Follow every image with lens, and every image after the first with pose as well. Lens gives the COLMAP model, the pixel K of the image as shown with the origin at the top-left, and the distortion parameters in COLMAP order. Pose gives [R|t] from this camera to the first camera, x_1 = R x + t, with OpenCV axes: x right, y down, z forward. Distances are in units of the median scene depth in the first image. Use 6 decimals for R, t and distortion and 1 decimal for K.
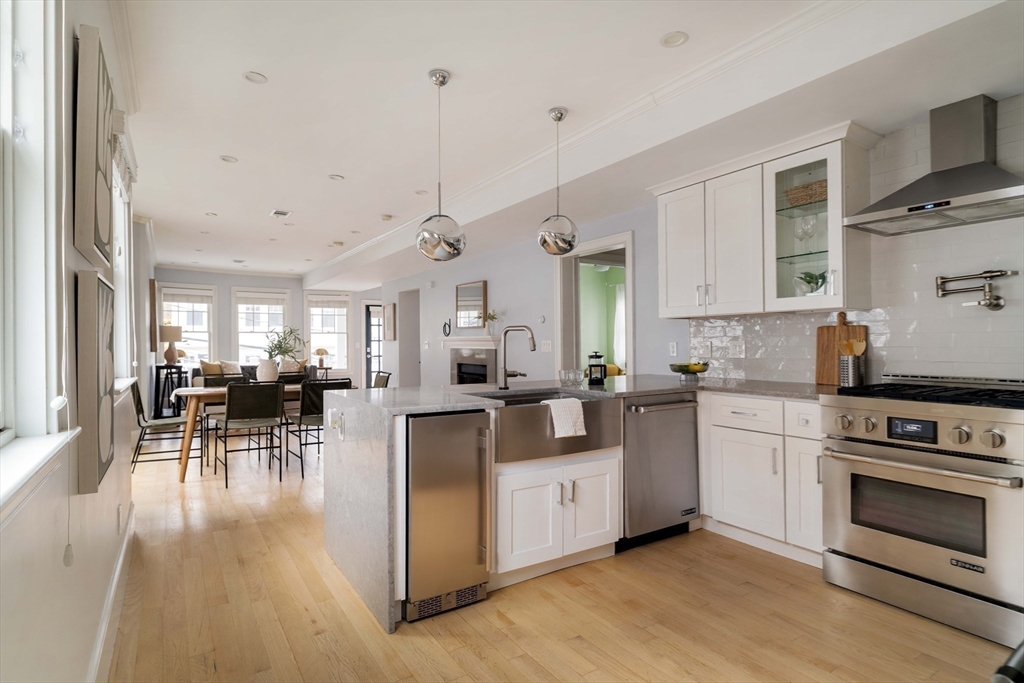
lens RADIAL K [[550.6, 0, 510.5], [0, 550.6, 347.2], [0, 0, 1]] dist [-0.000661, -0.000005]
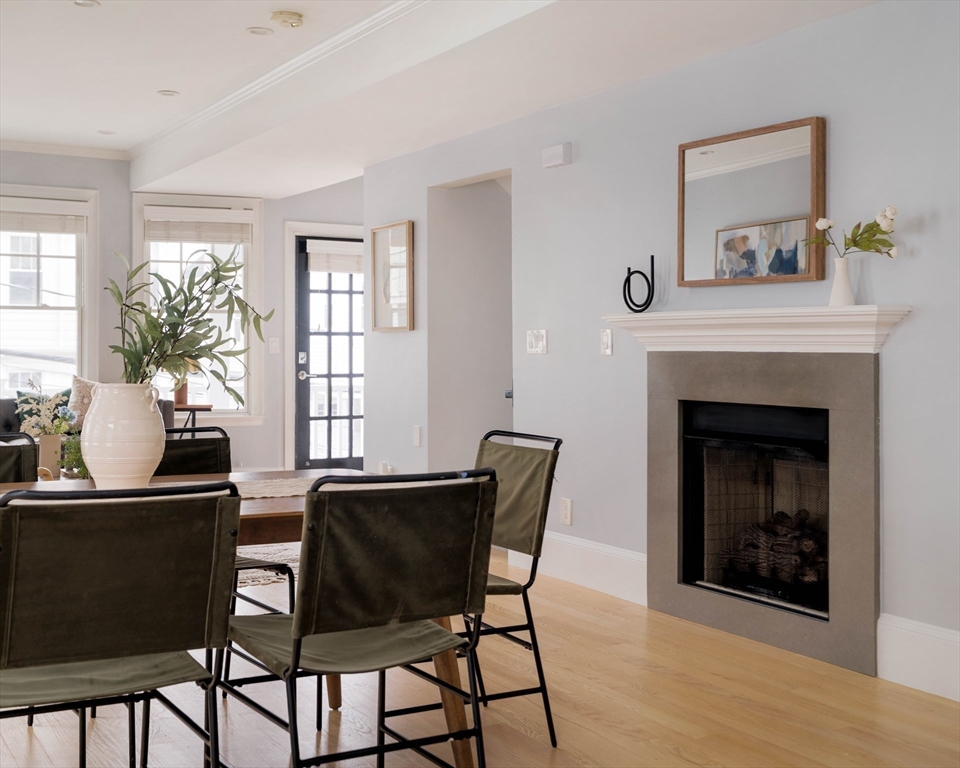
lens RADIAL K [[1232.7, 0, 480.6], [0, 1232.7, 379.0], [0, 0, 1]] dist [-0.013424, 0.000000]
pose [[0.999116, 0.007300, -0.041394, -0.111591], [-0.006592, 0.999830, 0.017217, 0.003865], [0.041512, -0.016929, 0.998995, 0.194018]]
